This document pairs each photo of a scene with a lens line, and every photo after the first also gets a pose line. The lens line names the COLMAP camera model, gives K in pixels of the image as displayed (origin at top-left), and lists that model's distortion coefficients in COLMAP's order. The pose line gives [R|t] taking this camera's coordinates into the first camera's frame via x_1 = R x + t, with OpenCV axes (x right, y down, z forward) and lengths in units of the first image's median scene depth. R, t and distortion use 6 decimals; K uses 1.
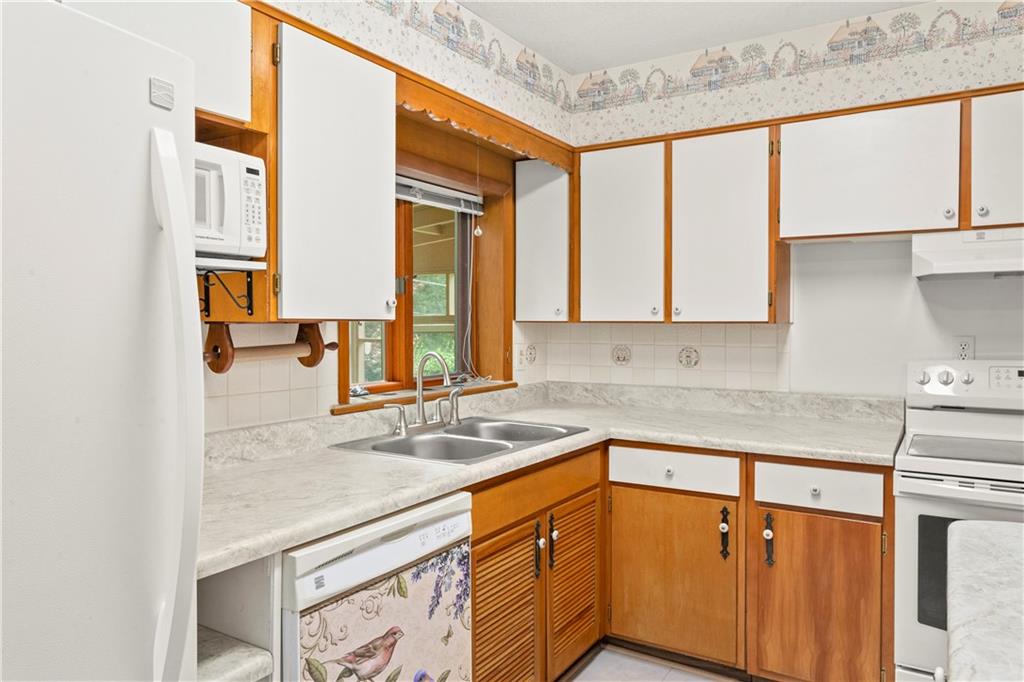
lens RADIAL K [[698.1, 0, 512.9], [0, 698.1, 336.4], [0, 0, 1]] dist [-0.001943, 0.003425]
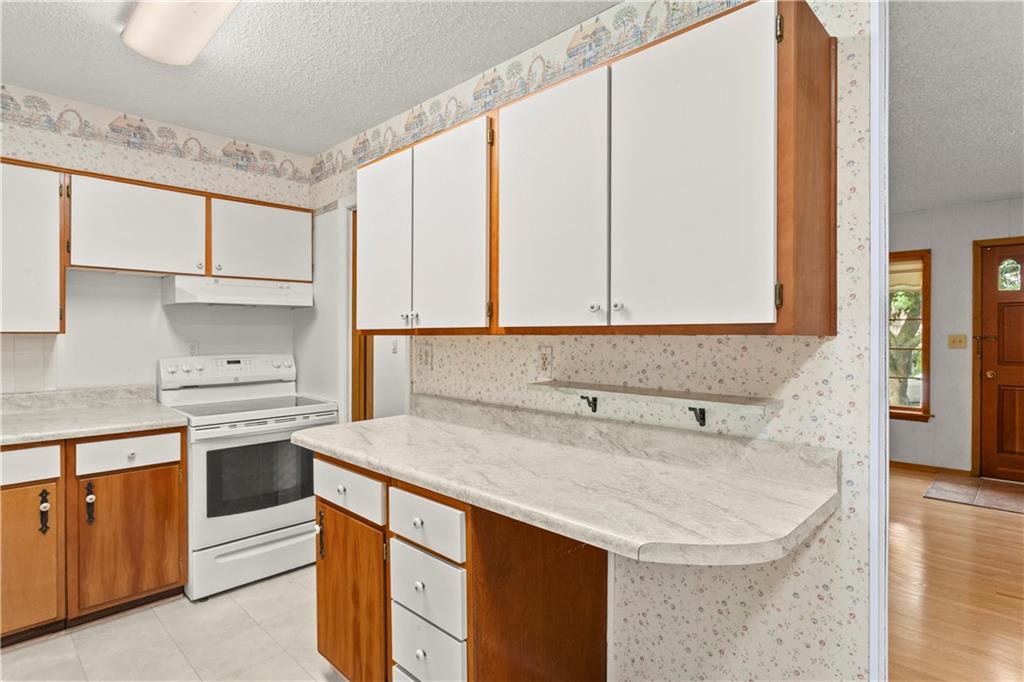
lens RADIAL K [[539.1, 0, 512.0], [0, 539.1, 341.0], [0, 0, 1]] dist [0.000444, 0.001228]
pose [[0.214383, -0.015716, 0.976623, -0.412332], [0.017781, 0.999768, 0.012185, -0.003255], [-0.976588, 0.014753, 0.214612, 0.029554]]
